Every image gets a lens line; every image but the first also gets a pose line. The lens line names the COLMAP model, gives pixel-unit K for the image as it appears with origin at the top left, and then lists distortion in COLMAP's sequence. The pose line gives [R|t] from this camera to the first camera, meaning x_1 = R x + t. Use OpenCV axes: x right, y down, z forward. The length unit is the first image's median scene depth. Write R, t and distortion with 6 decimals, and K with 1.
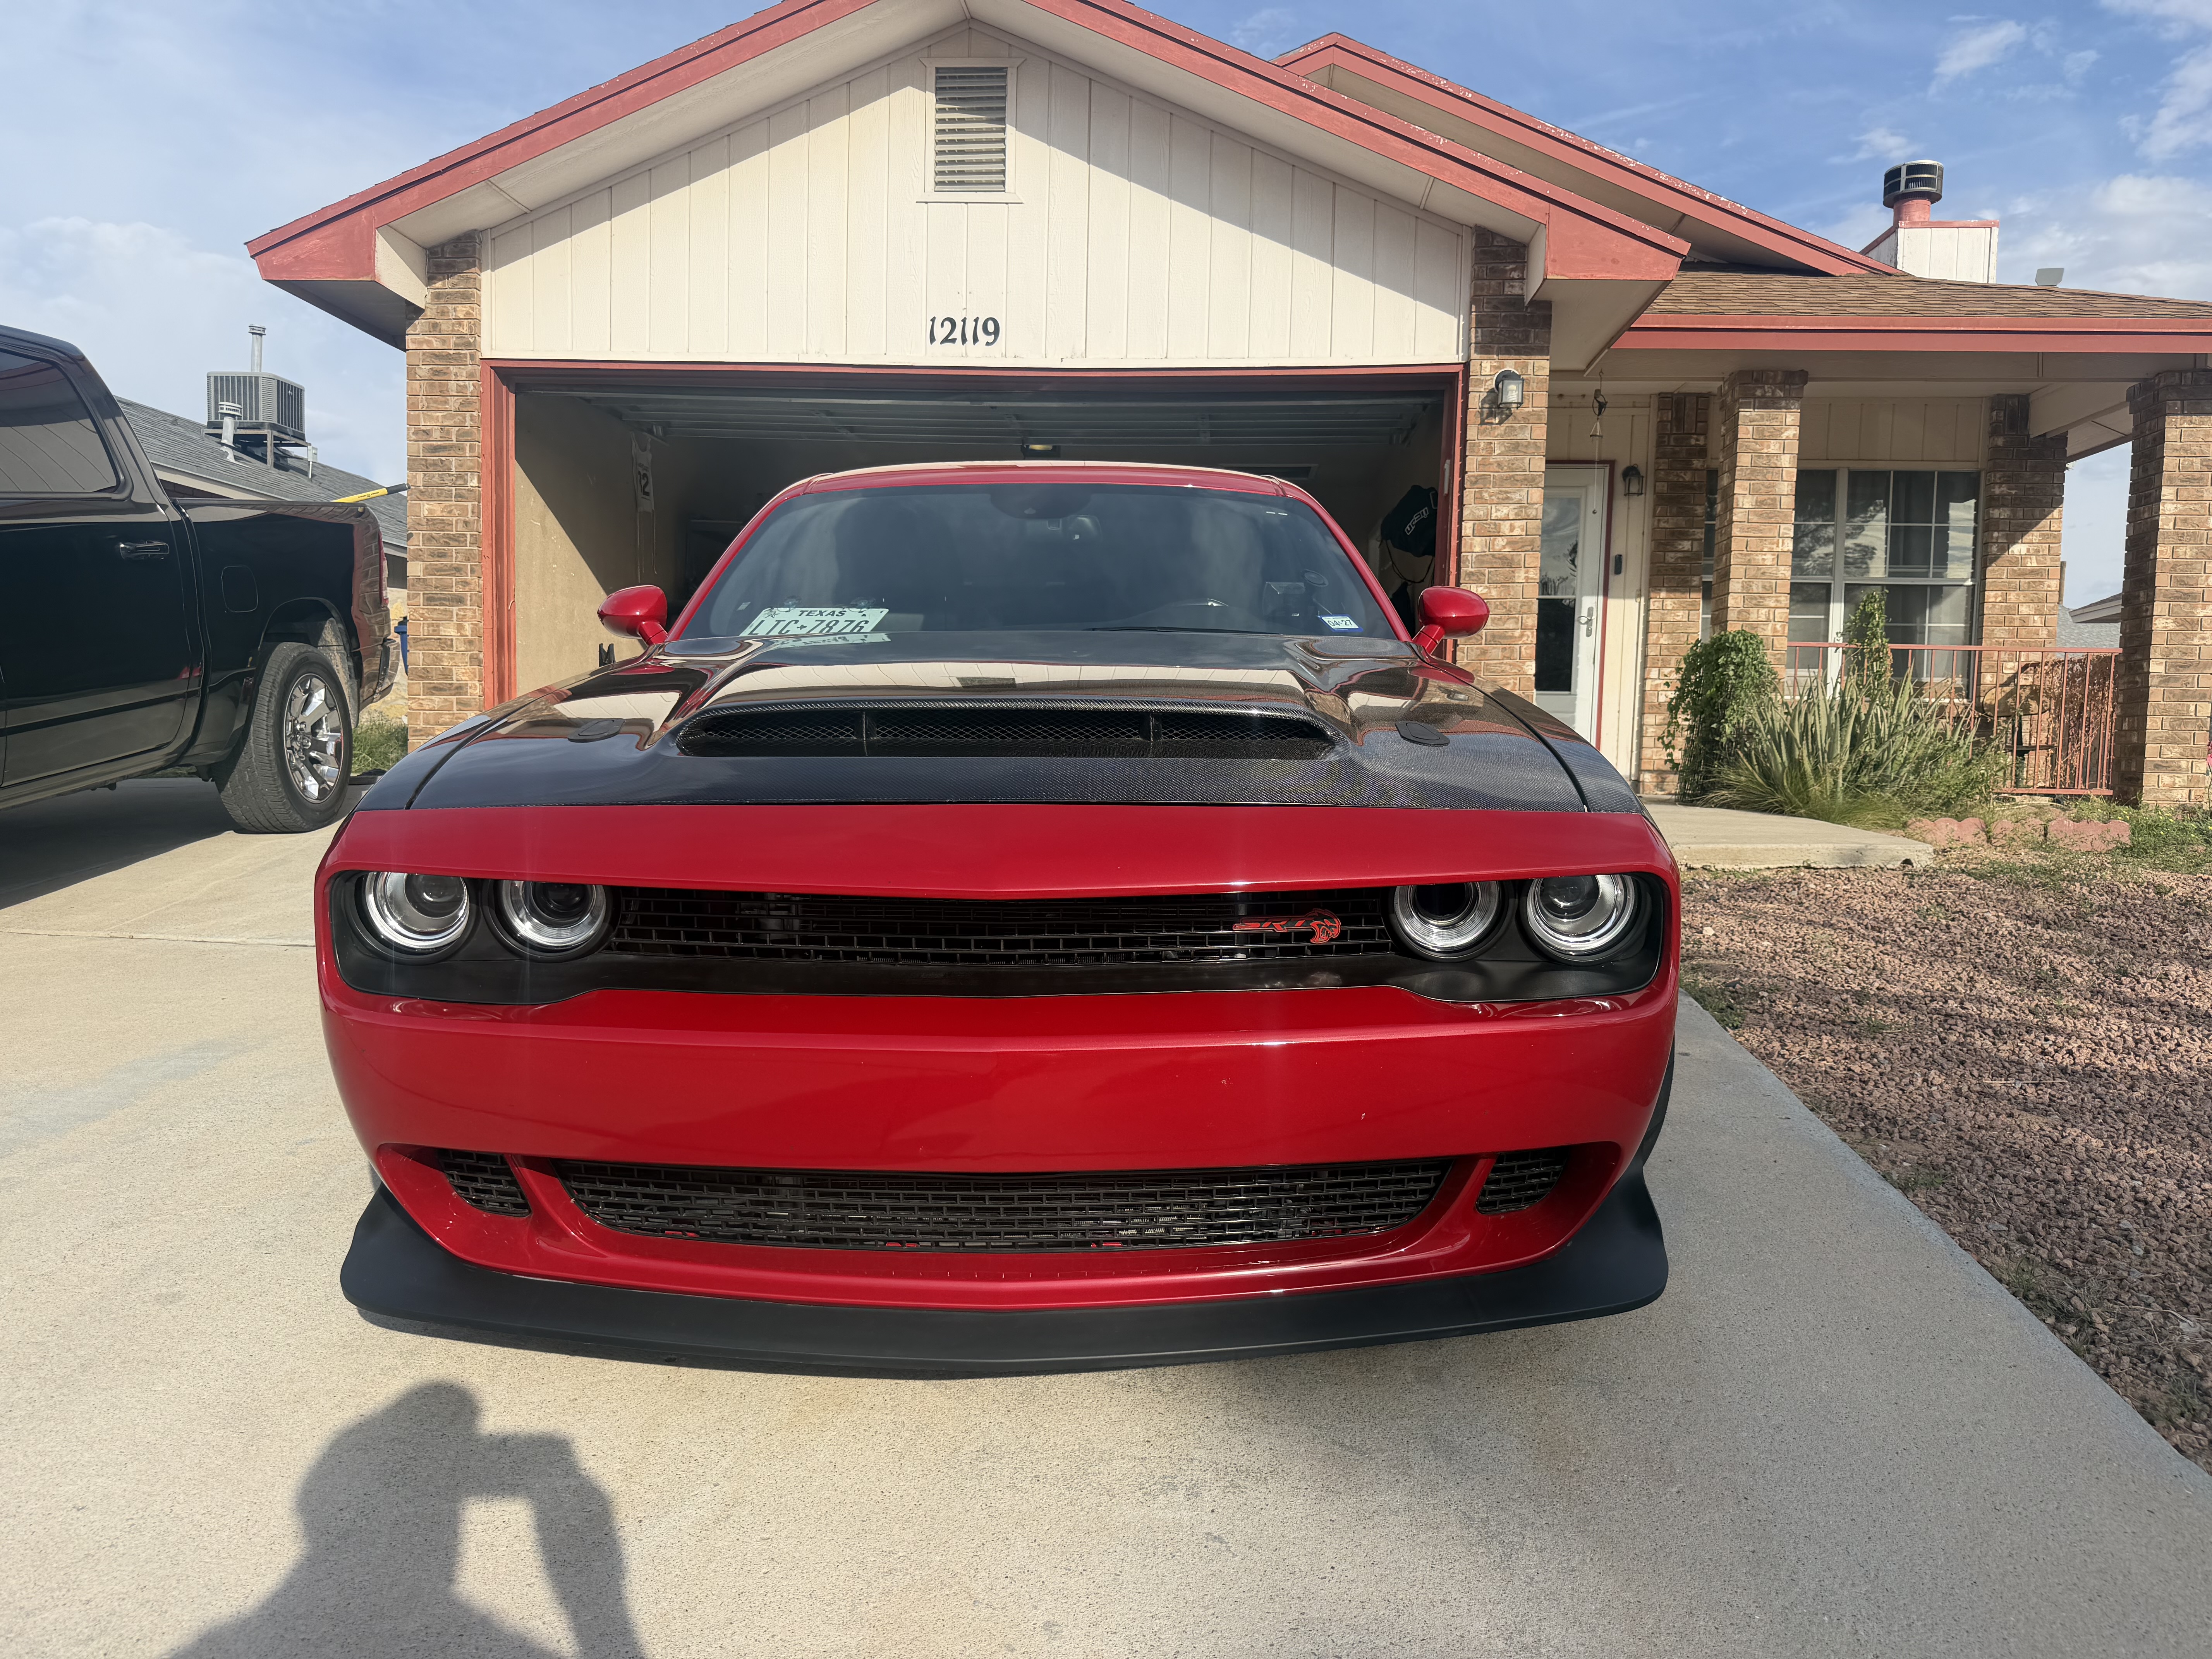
lens RADIAL K [[1617.3, 0, 1106.0], [0, 1617.3, 829.5], [0, 0, 1]] dist [0.004636, -0.022744]
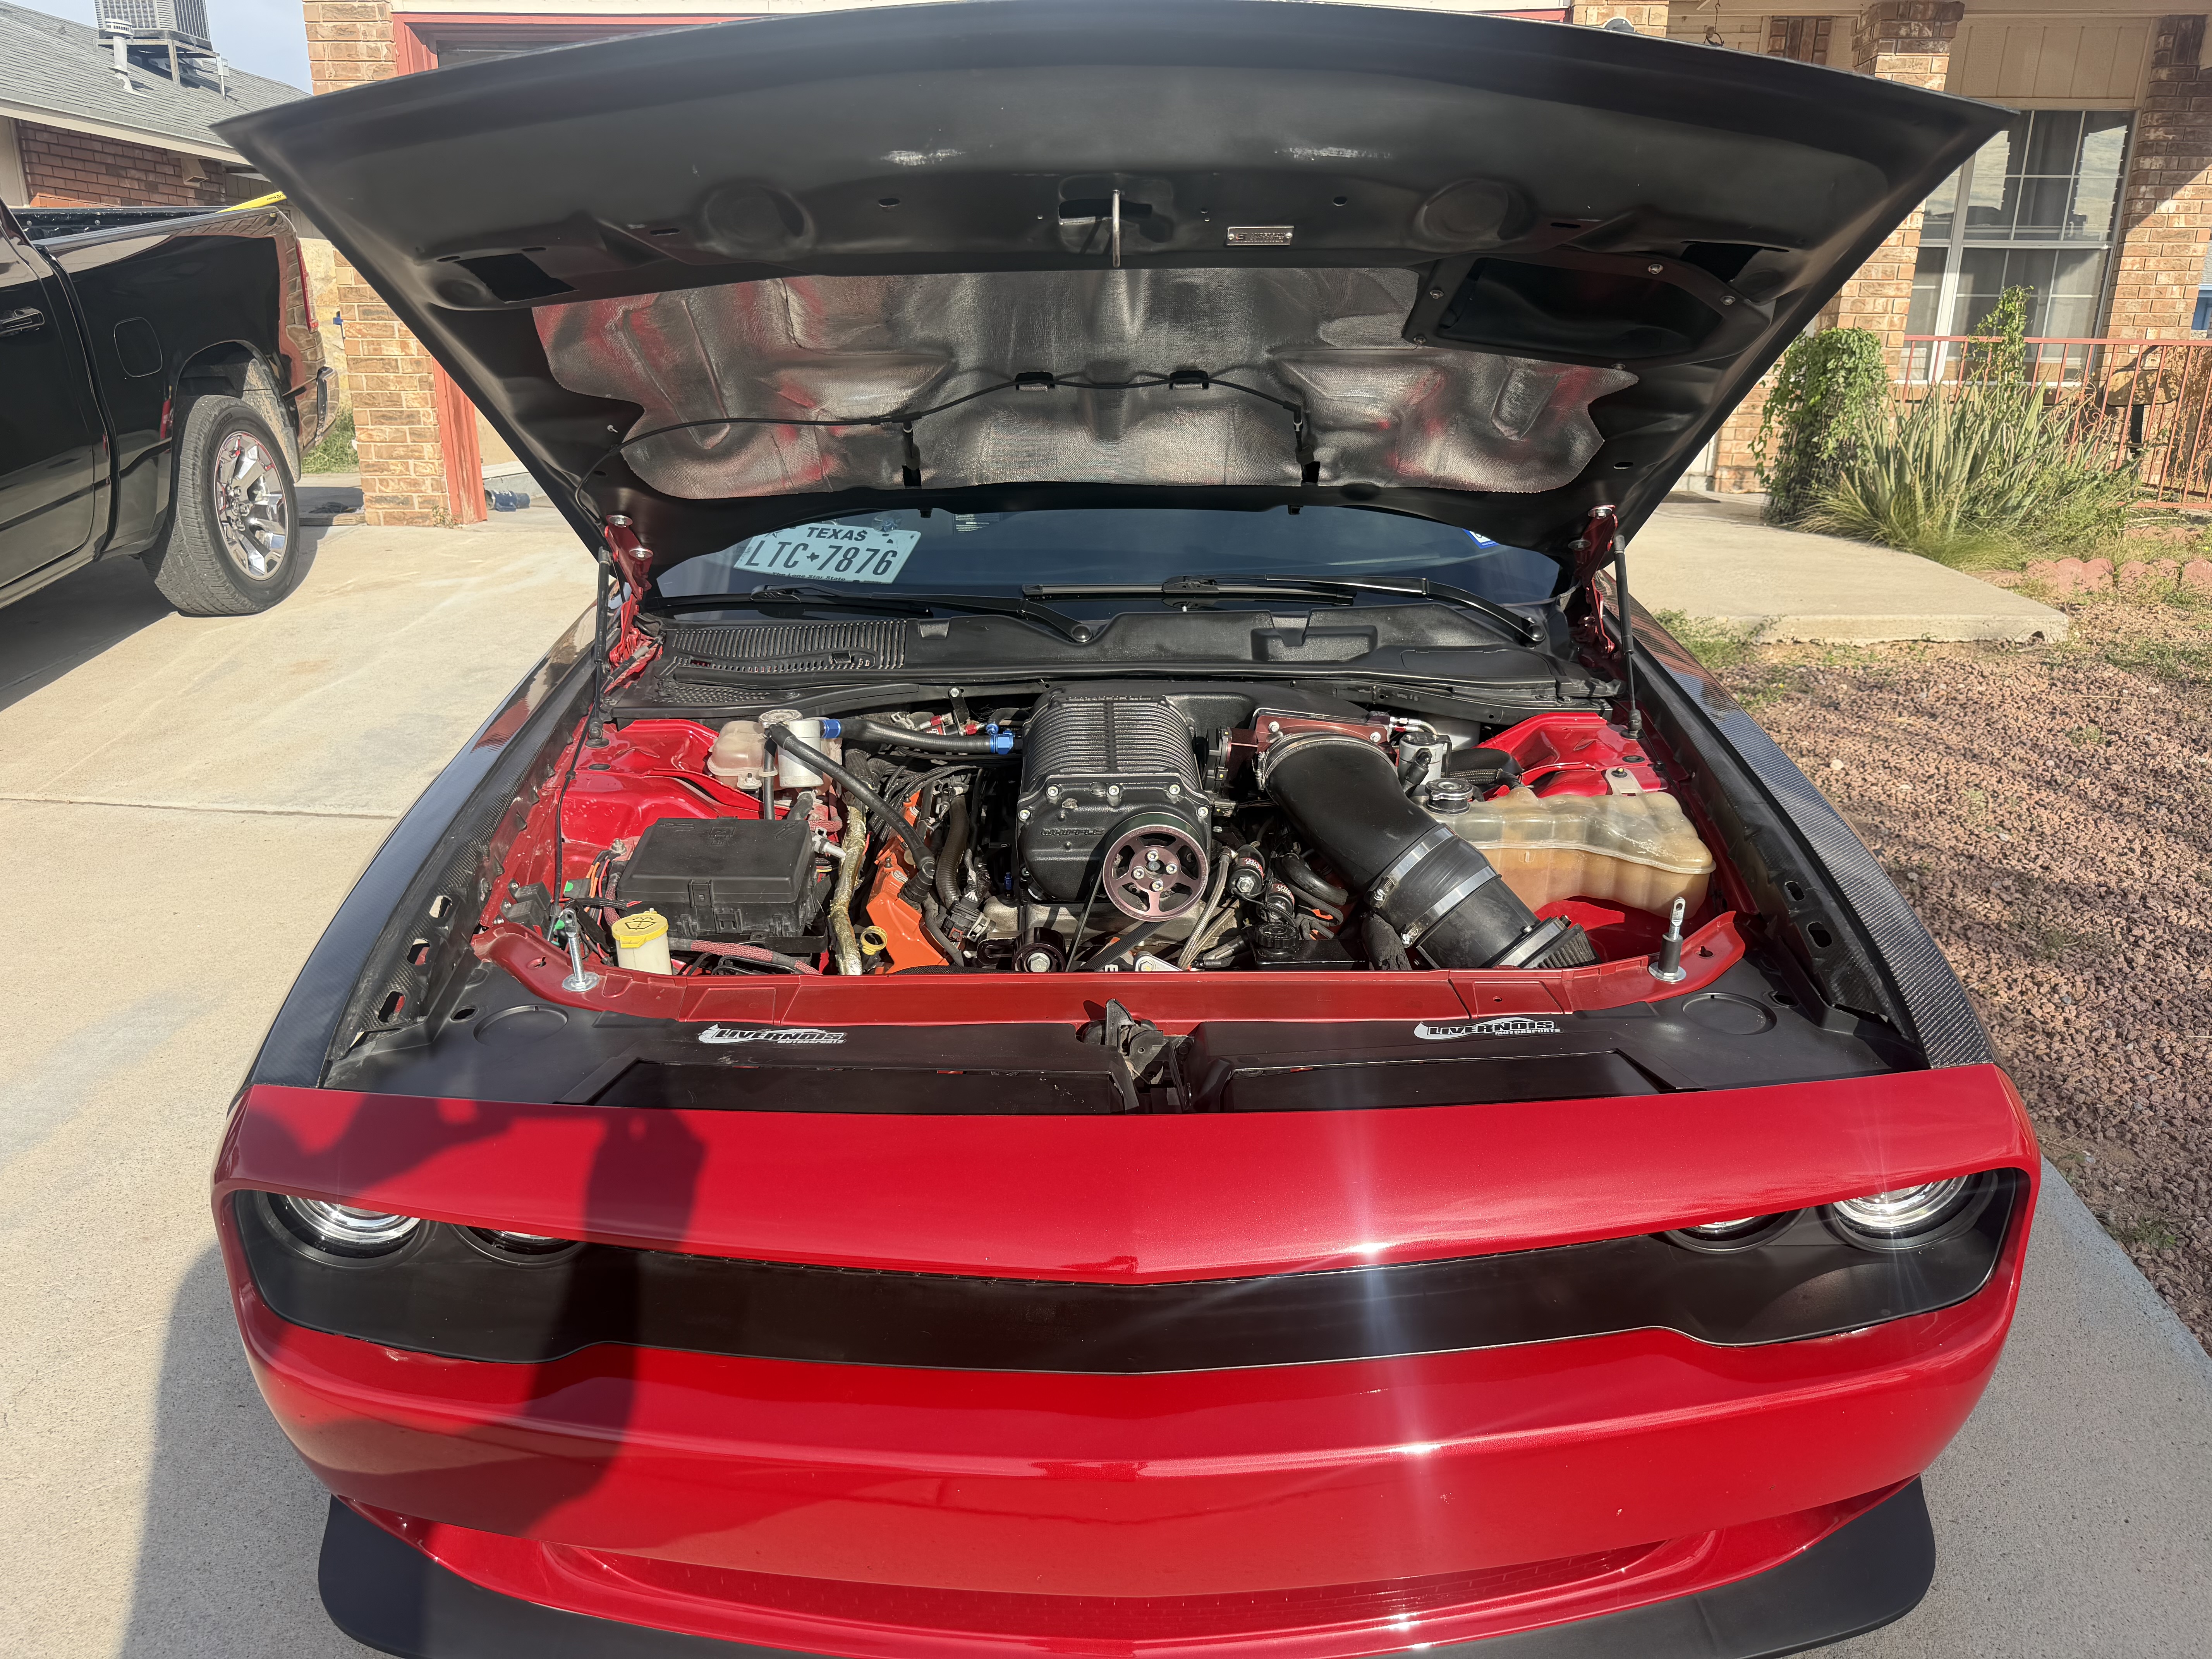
lens RADIAL K [[1615.3, 0, 1102.6], [0, 1615.3, 836.8], [0, 0, 1]] dist [-0.010240, 0.000925]
pose [[0.999941, -0.010530, -0.002598, -0.020095], [0.010845, 0.968649, 0.248195, -0.082718], [-0.000097, -0.248209, 0.968707, 0.087222]]
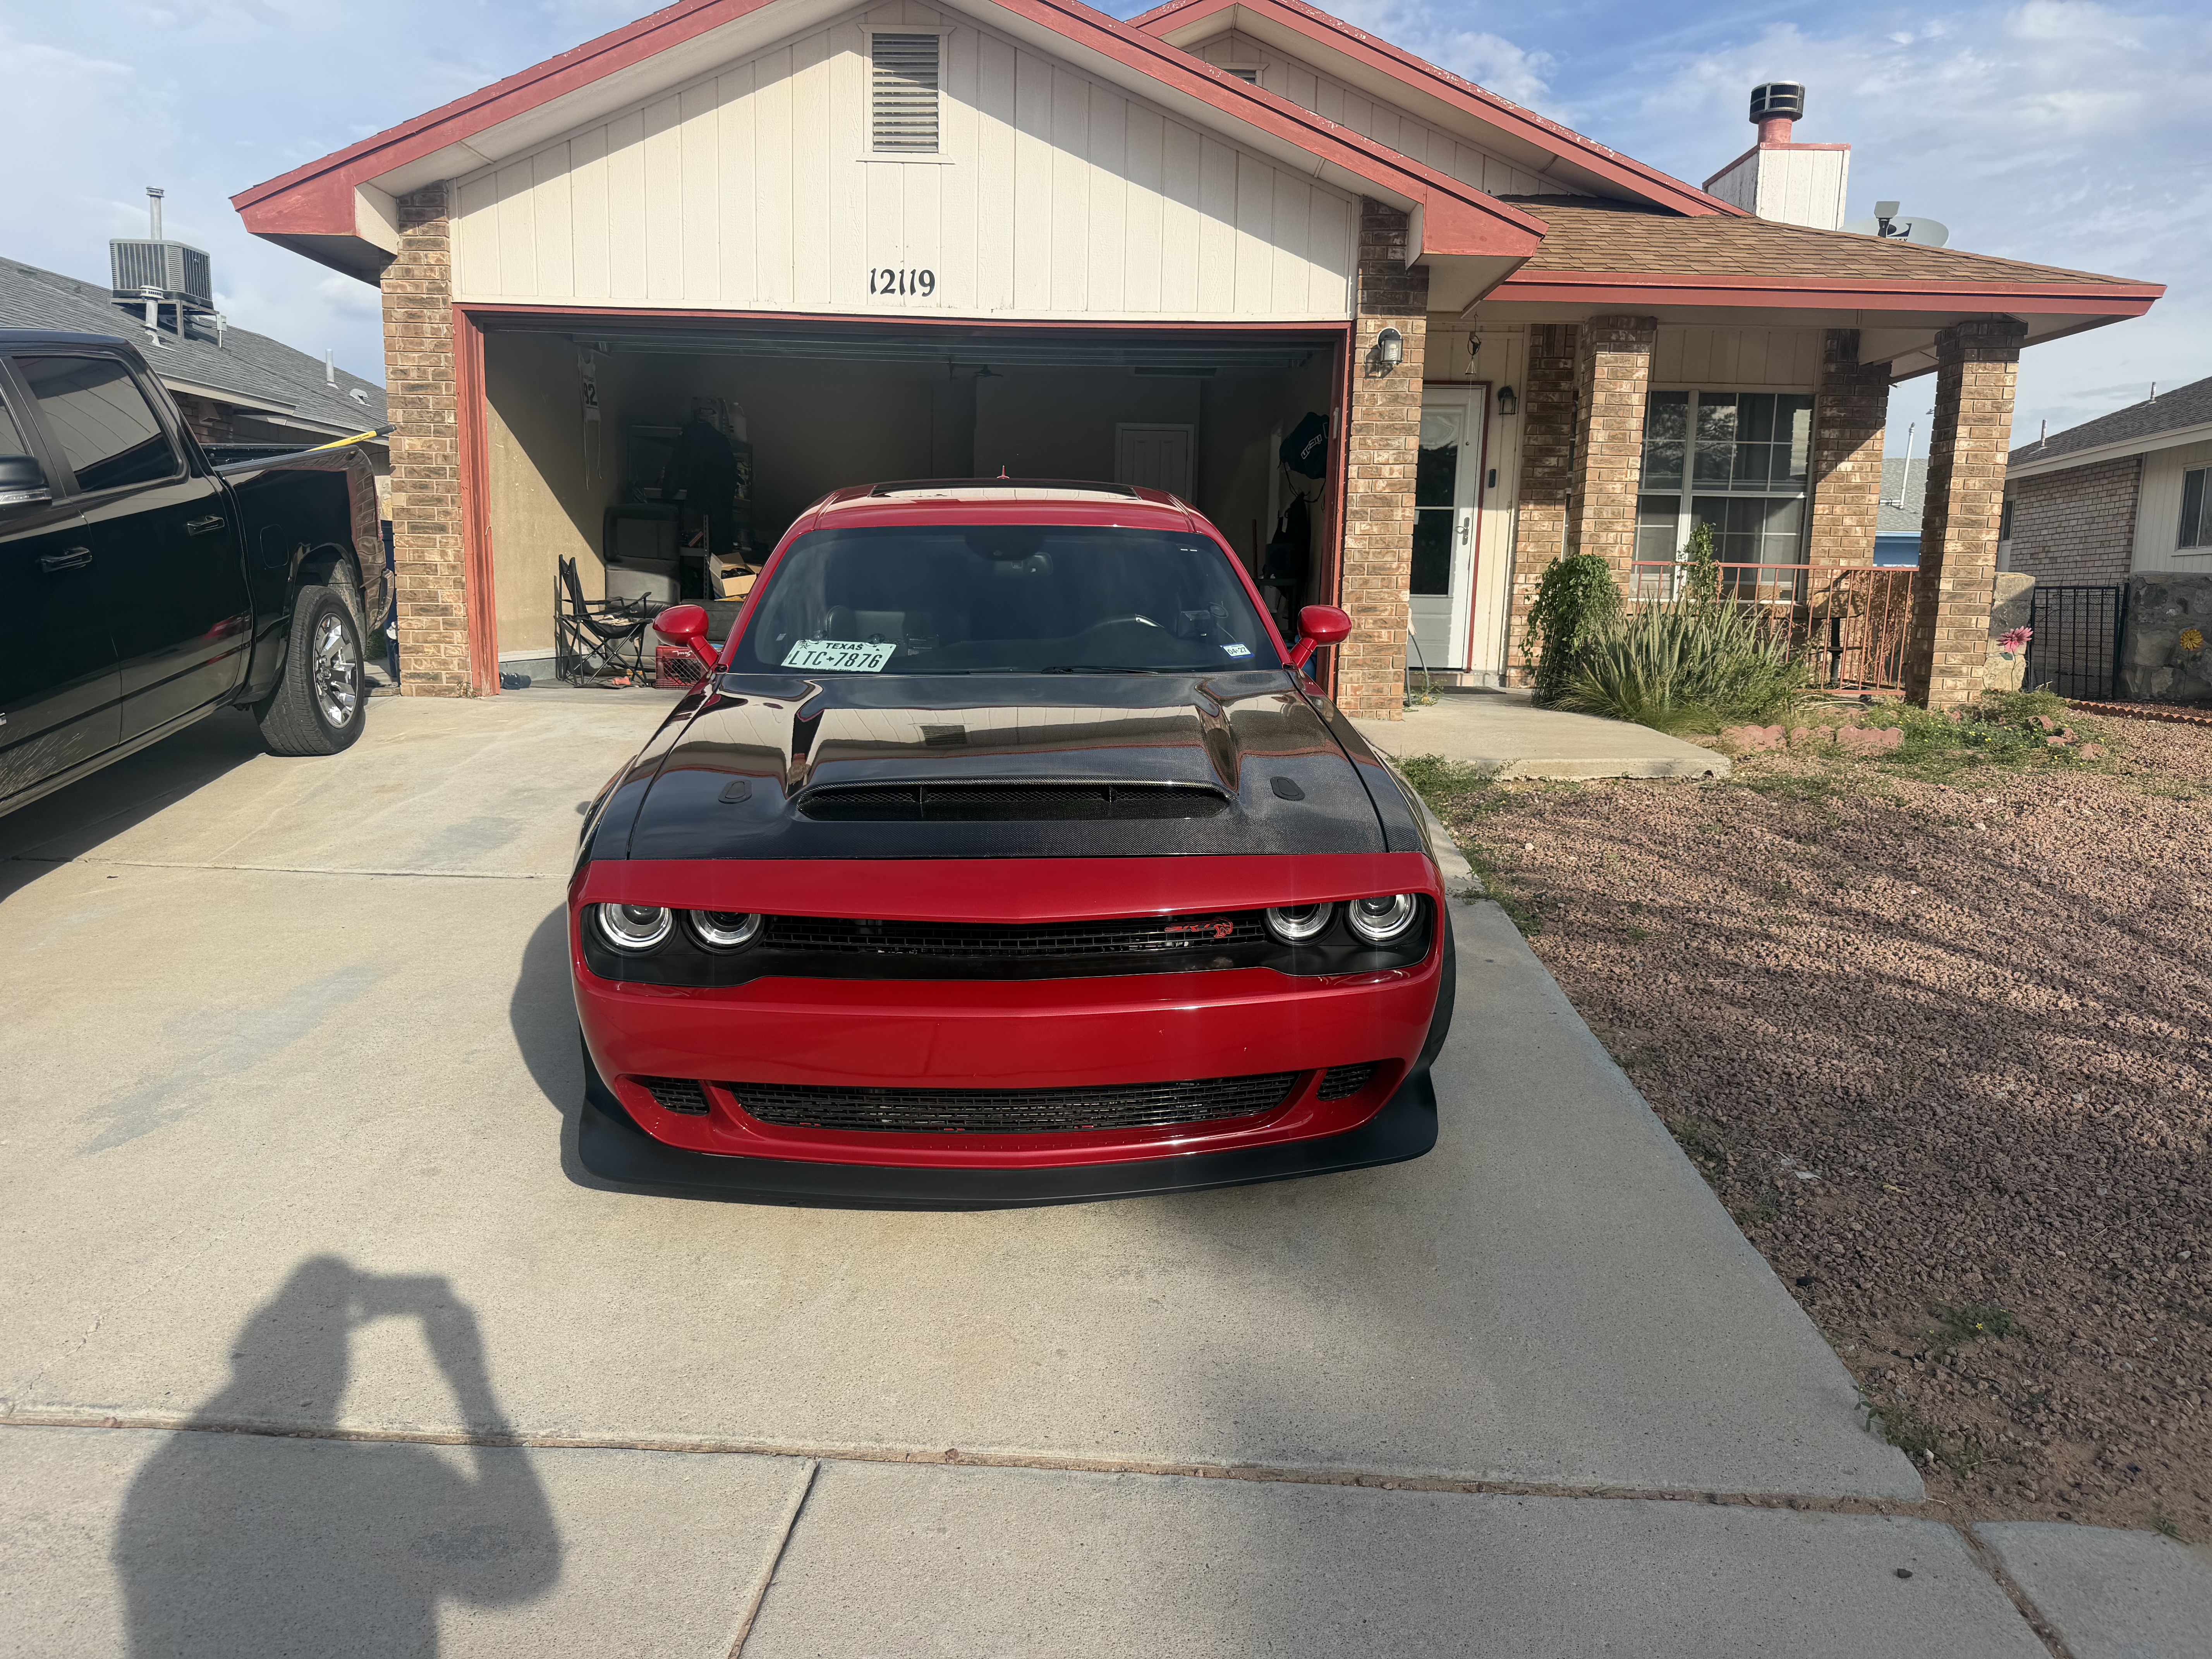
lens RADIAL K [[1632.0, 0, 1106.0], [0, 1632.0, 829.5], [0, 0, 1]] dist [0.037469, -0.099763]
pose [[0.998191, -0.009501, 0.059374, -0.019644], [0.003292, 0.994591, 0.103821, -0.055032], [-0.060040, -0.103438, 0.992822, -0.154074]]
